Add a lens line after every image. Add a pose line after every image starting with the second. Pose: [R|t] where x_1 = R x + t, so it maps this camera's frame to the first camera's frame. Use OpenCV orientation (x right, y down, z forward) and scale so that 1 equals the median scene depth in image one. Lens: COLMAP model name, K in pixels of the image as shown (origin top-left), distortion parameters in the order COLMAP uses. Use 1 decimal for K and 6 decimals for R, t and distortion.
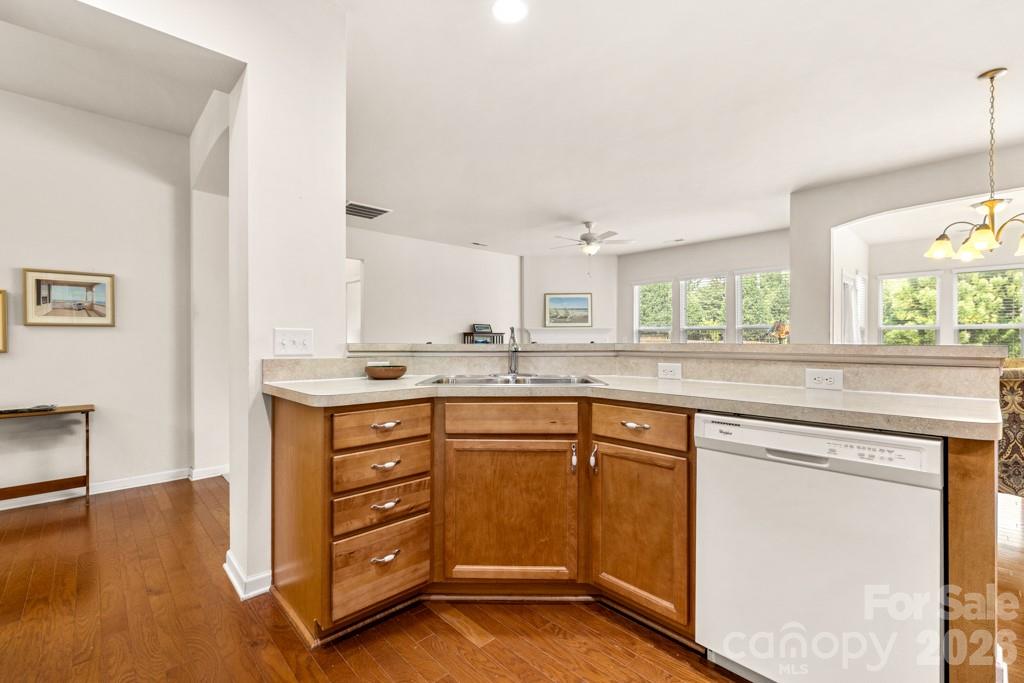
lens RADIAL K [[448.8, 0, 512.0], [0, 448.8, 341.5], [0, 0, 1]] dist [0.017751, 0.000151]
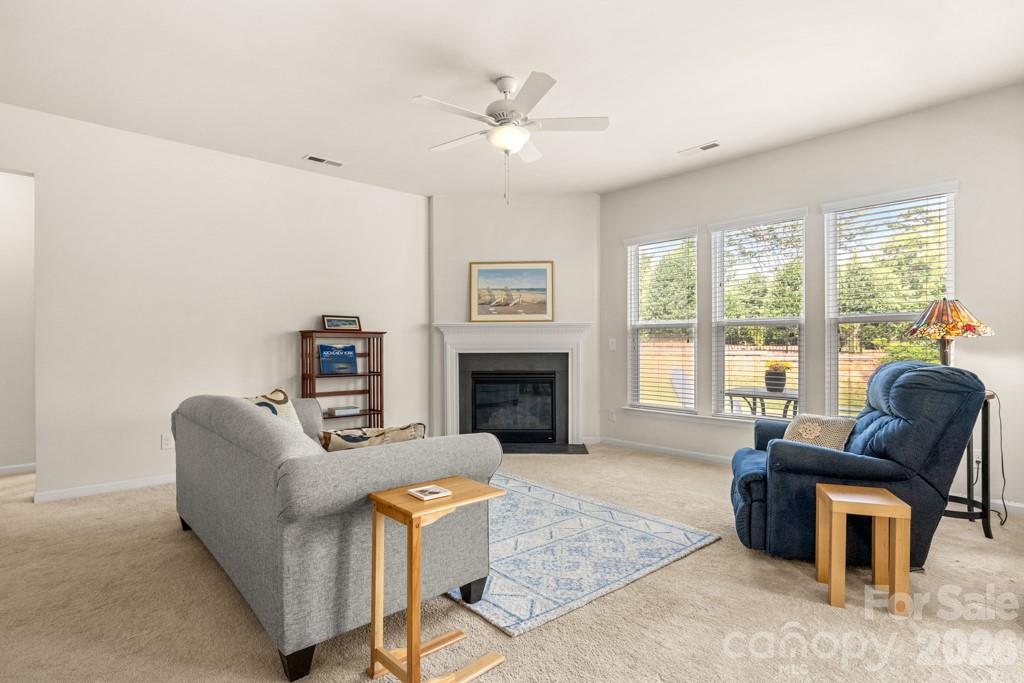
lens RADIAL K [[514.0, 0, 512.2], [0, 514.0, 347.2], [0, 0, 1]] dist [-0.000554, -0.000072]
pose [[0.999910, -0.000183, -0.013407, 0.185129], [0.000202, 0.999999, 0.001446, -0.002012], [0.013407, -0.001448, 0.999909, 0.495317]]
